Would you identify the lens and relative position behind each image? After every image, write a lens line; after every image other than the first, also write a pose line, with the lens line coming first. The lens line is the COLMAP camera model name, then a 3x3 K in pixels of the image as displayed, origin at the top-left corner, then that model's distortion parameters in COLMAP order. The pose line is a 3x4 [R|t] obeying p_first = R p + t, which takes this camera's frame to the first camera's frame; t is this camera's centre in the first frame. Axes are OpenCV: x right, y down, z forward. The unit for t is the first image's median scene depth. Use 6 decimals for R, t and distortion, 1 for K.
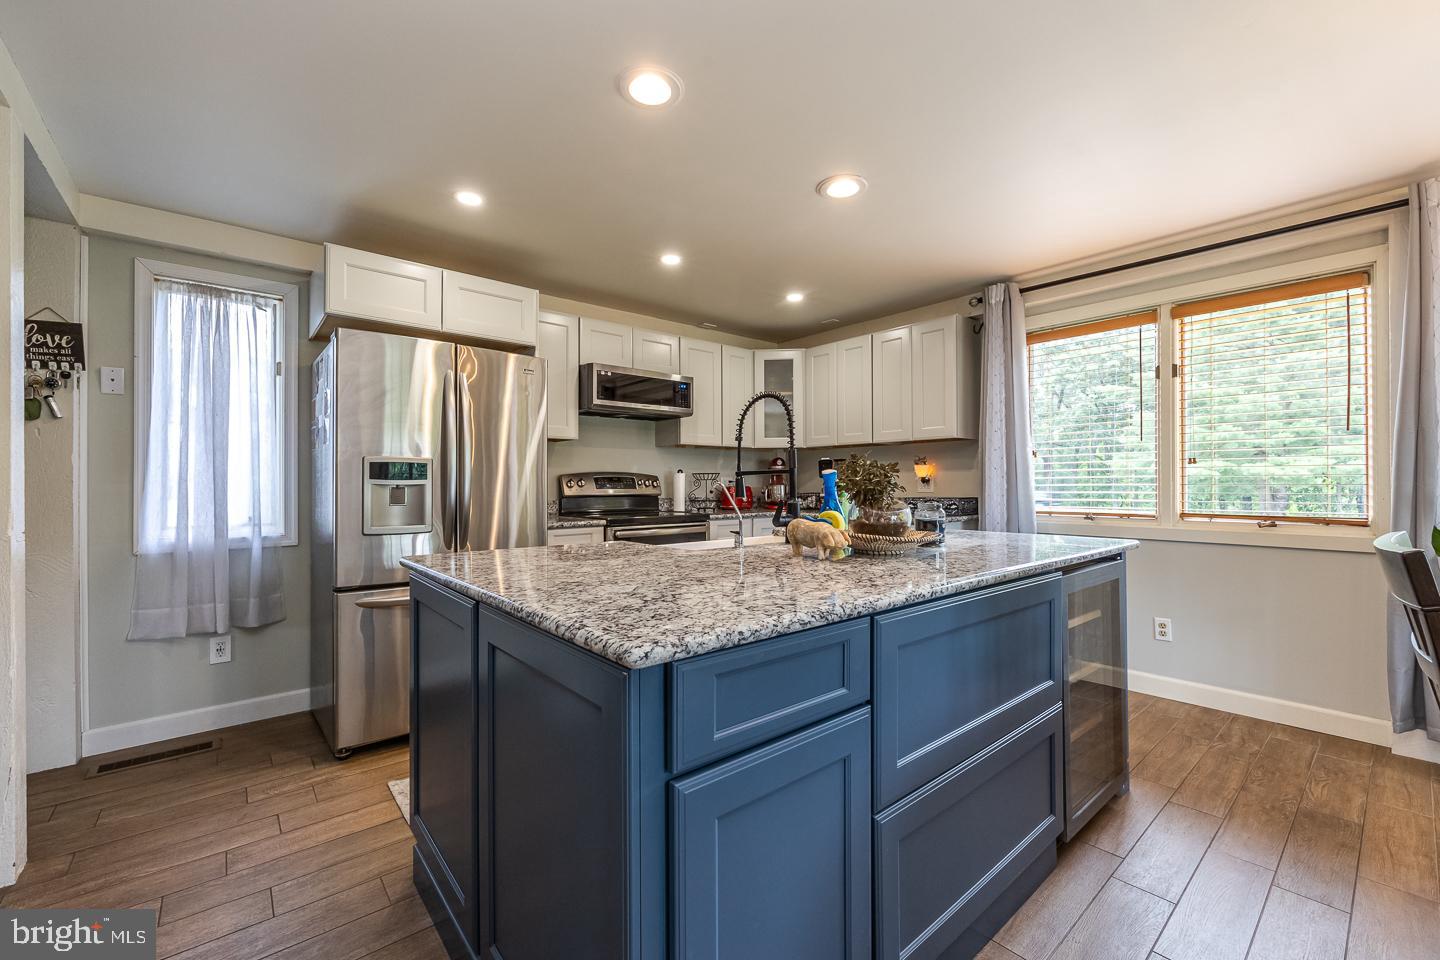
lens RADIAL K [[586.6, 0, 724.1], [0, 586.6, 480.1], [0, 0, 1]] dist [-0.003263, -0.000753]
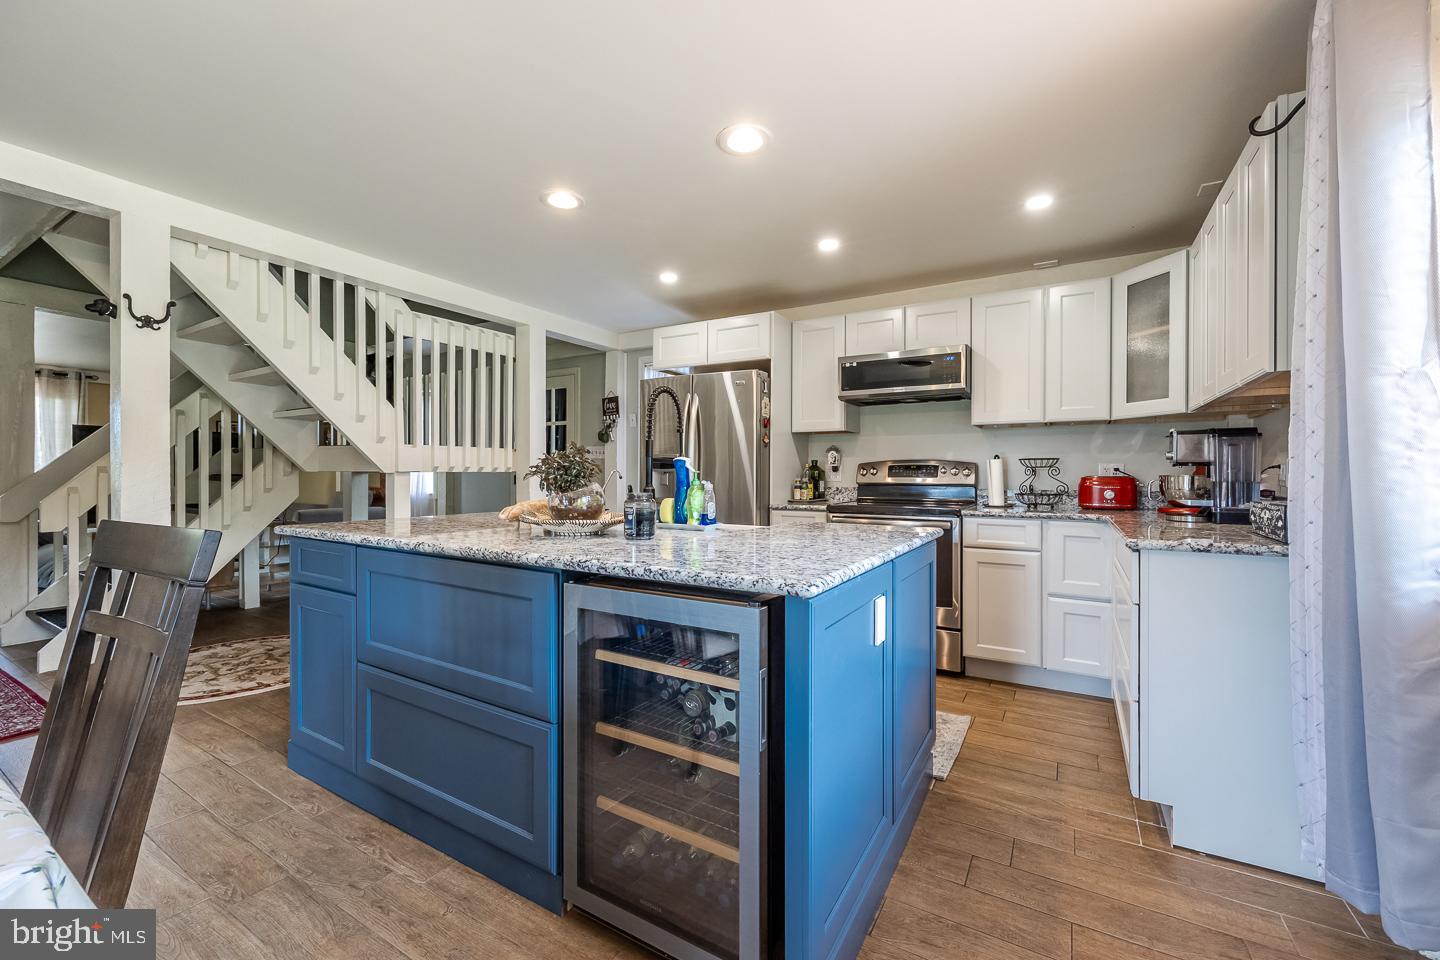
lens RADIAL K [[586.6, 0, 720.4], [0, 586.6, 463.2], [0, 0, 1]] dist [-0.003263, -0.000753]
pose [[0.318413, -0.012064, -0.947875, 0.647671], [0.004350, 0.999927, -0.011265, 0.001185], [0.947942, -0.000536, 0.318442, 0.424442]]
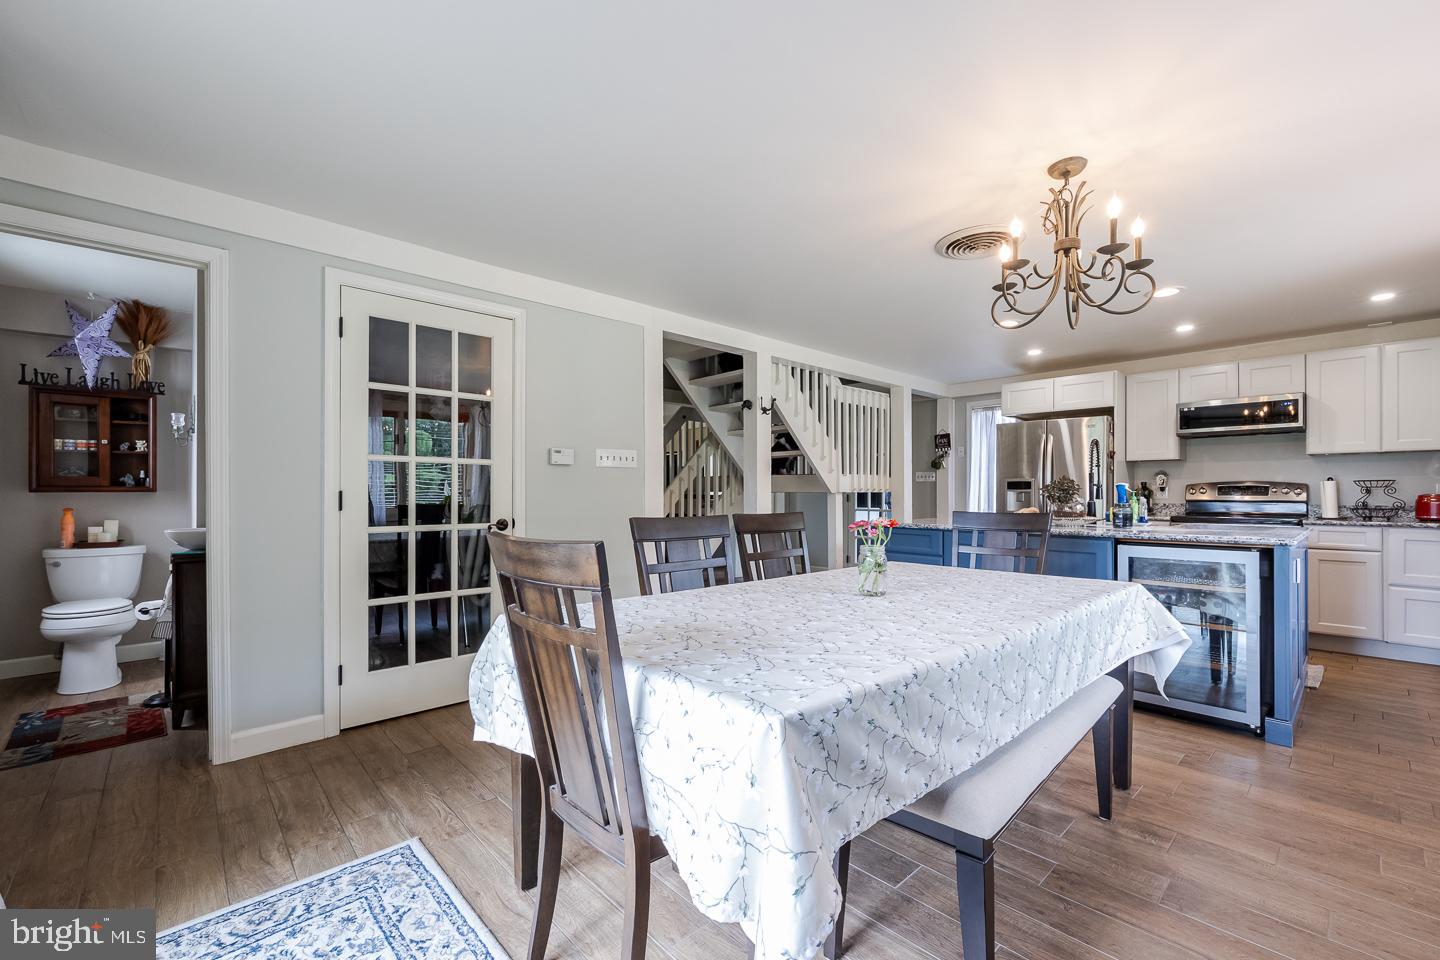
lens RADIAL K [[586.6, 0, 722.1], [0, 586.6, 484.6], [0, 0, 1]] dist [-0.003263, -0.000753]
pose [[0.034717, -0.010879, -0.999338, 1.020742], [0.005962, 0.999925, -0.010679, -0.001167], [0.999379, -0.005587, 0.034780, -0.106907]]
